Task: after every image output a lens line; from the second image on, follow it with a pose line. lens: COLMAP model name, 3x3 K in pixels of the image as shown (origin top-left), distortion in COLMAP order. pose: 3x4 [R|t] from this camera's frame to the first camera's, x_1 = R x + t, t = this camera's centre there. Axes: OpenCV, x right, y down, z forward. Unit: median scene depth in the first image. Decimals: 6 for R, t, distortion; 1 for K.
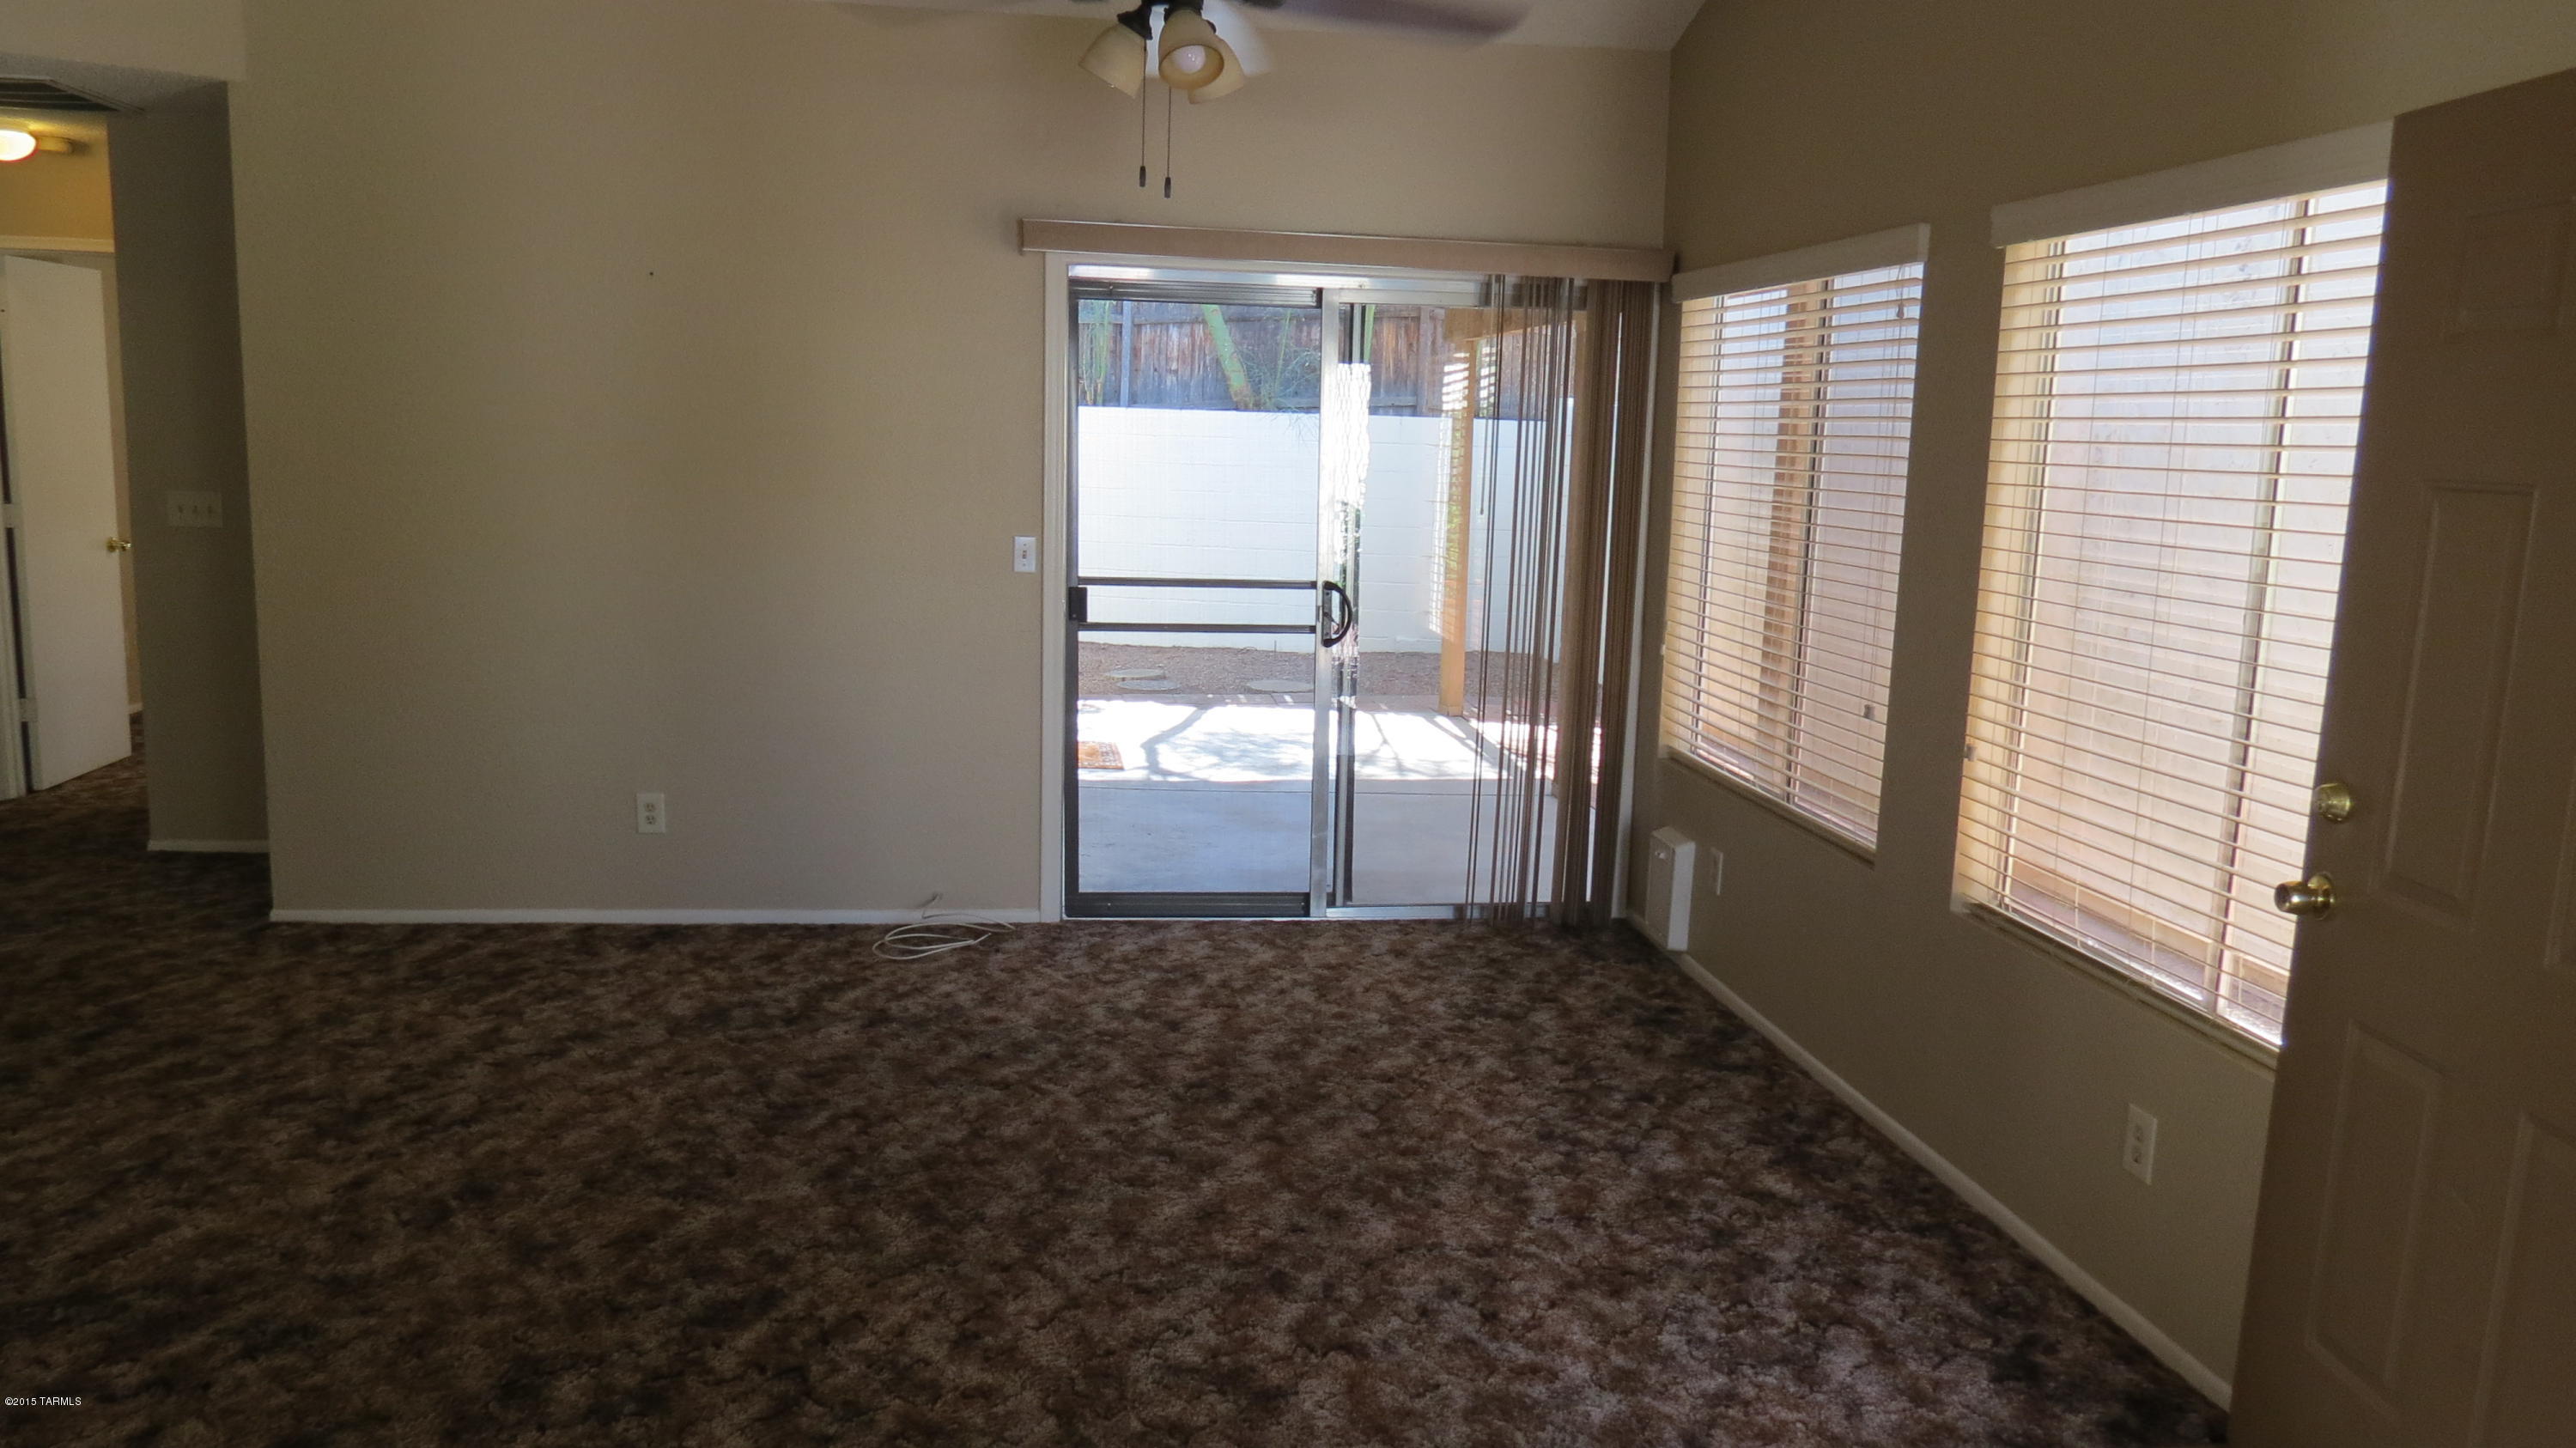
lens RADIAL K [[1800.0, 0, 1286.2], [0, 1800.0, 716.5], [0, 0, 1]] dist [-0.045302, 0.001082]
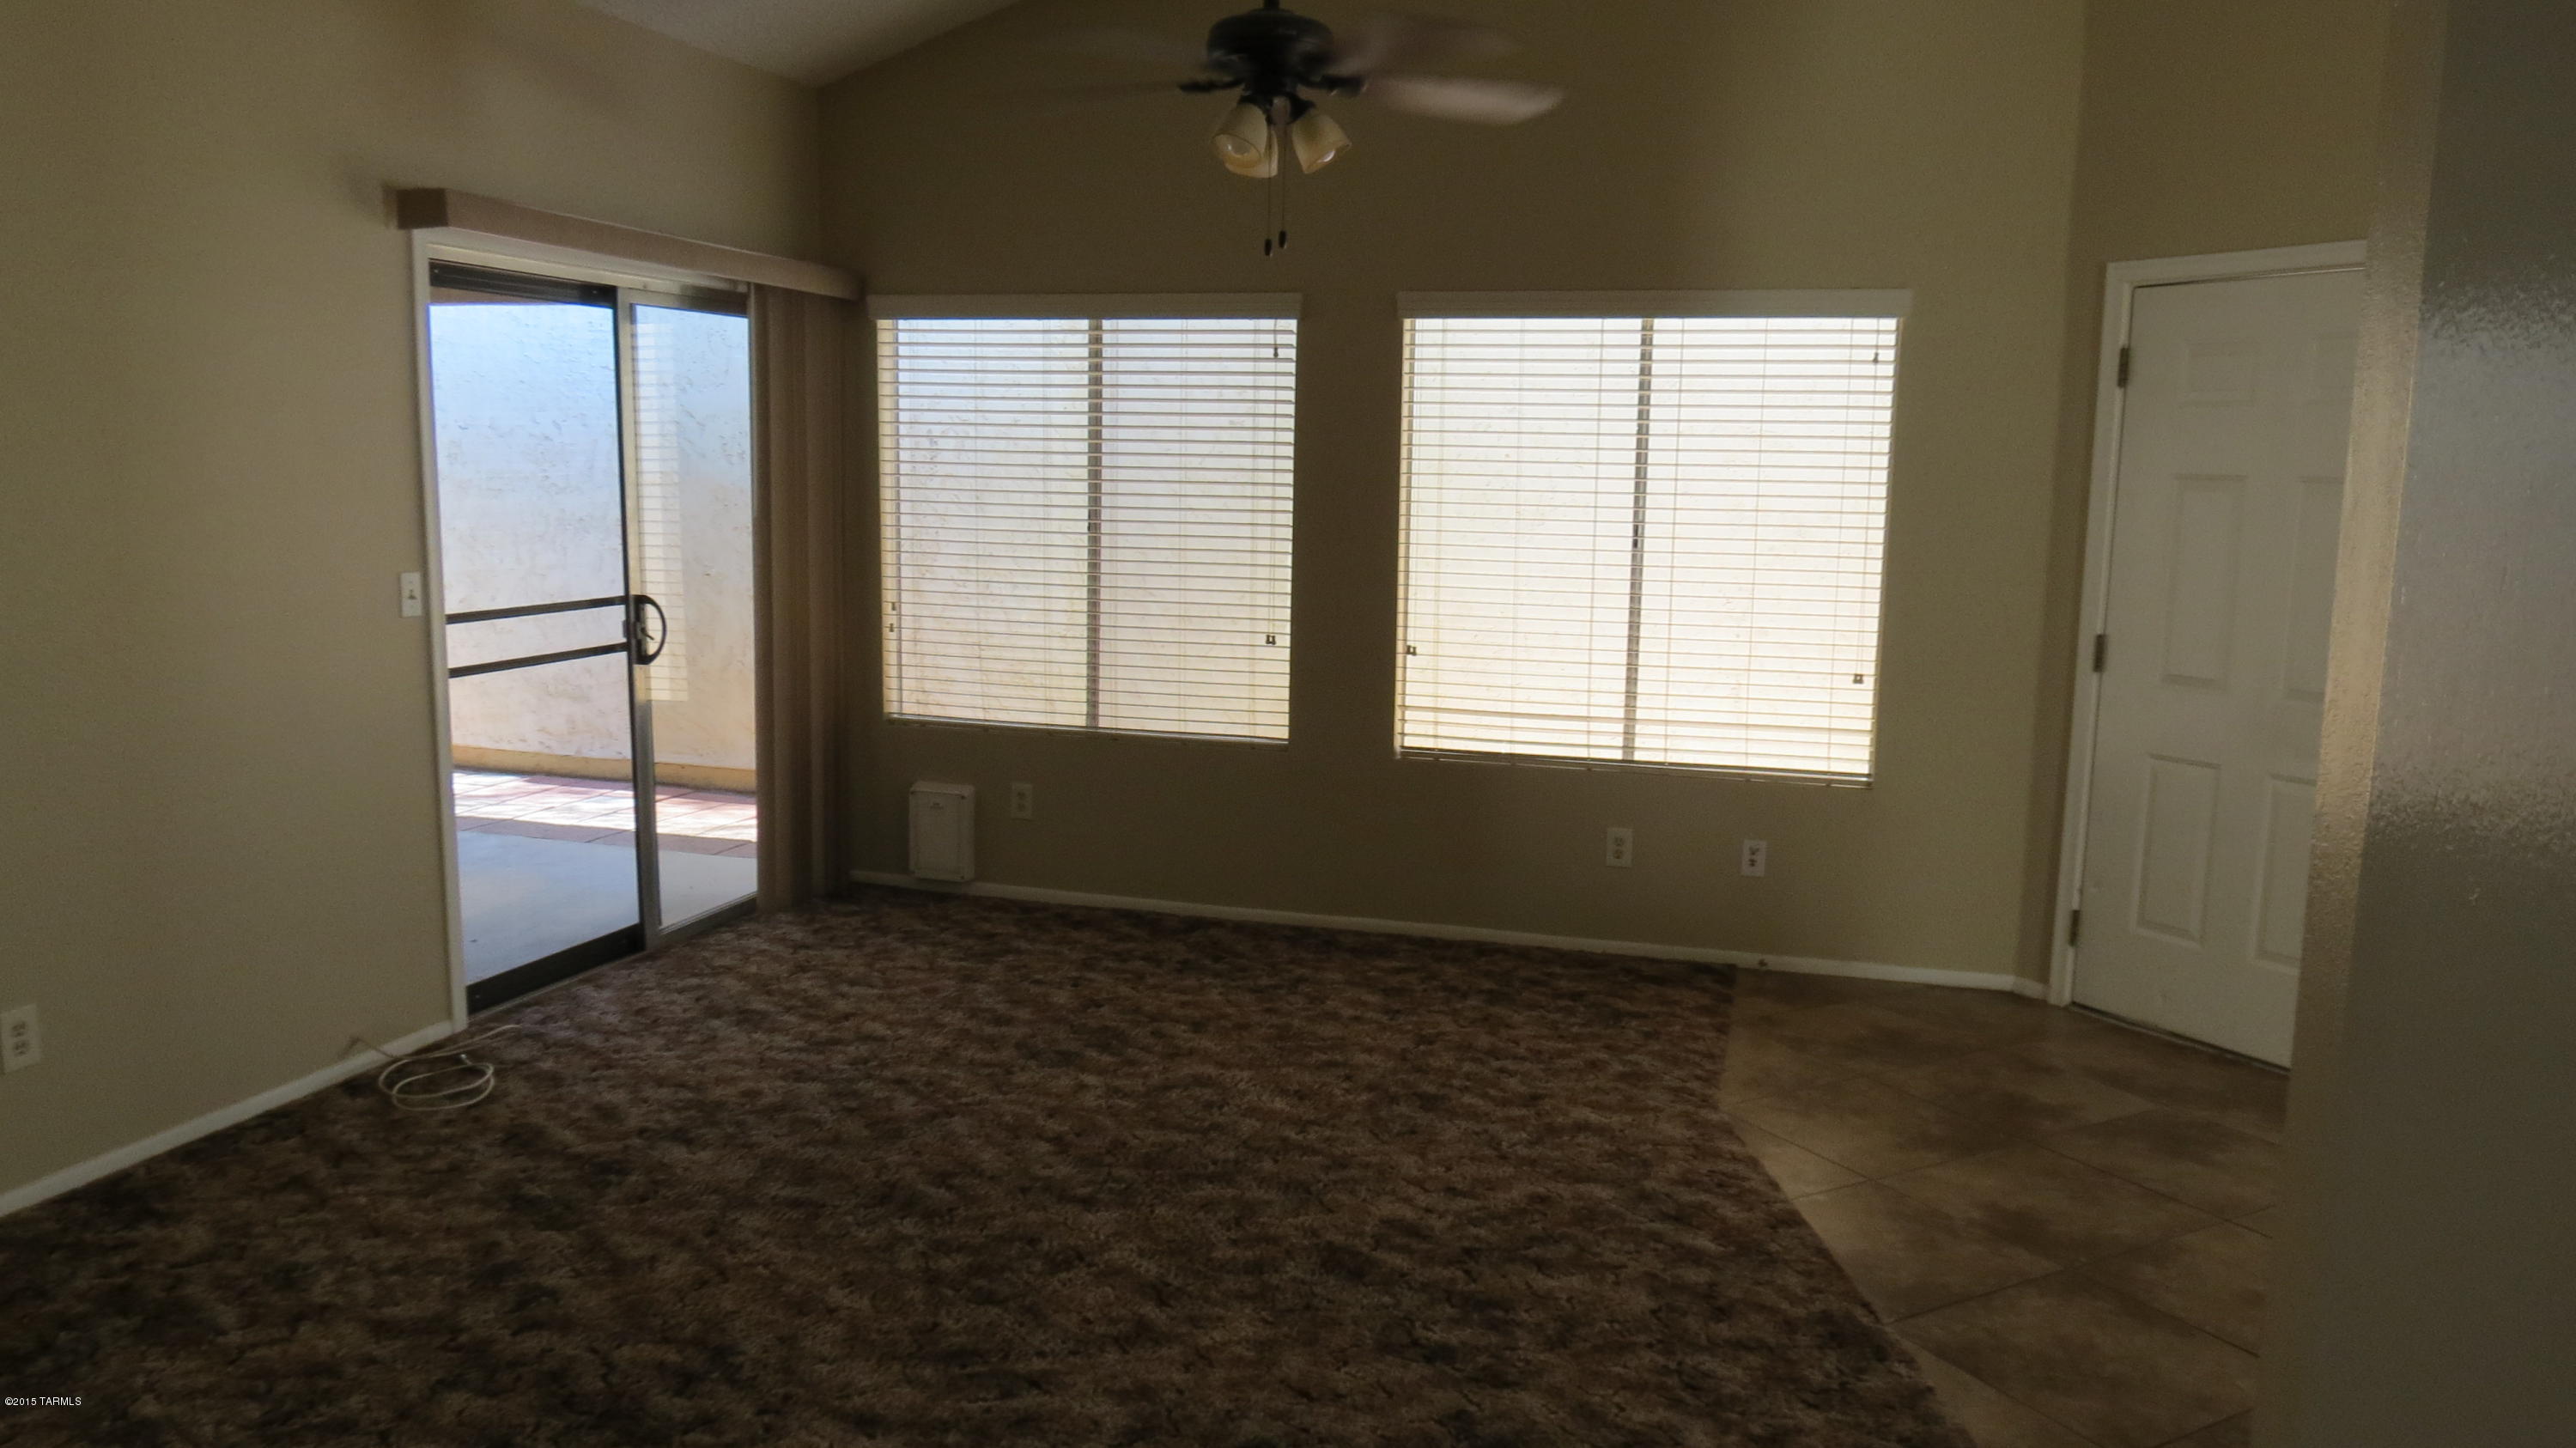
lens RADIAL K [[1800.0, 0, 1286.4], [0, 1800.0, 727.3], [0, 0, 1]] dist [-0.045302, 0.001082]
pose [[0.421263, -0.155046, 0.893587, -0.882592], [0.131294, 0.985325, 0.109068, -0.082733], [-0.897385, 0.071377, 0.435438, 0.366936]]
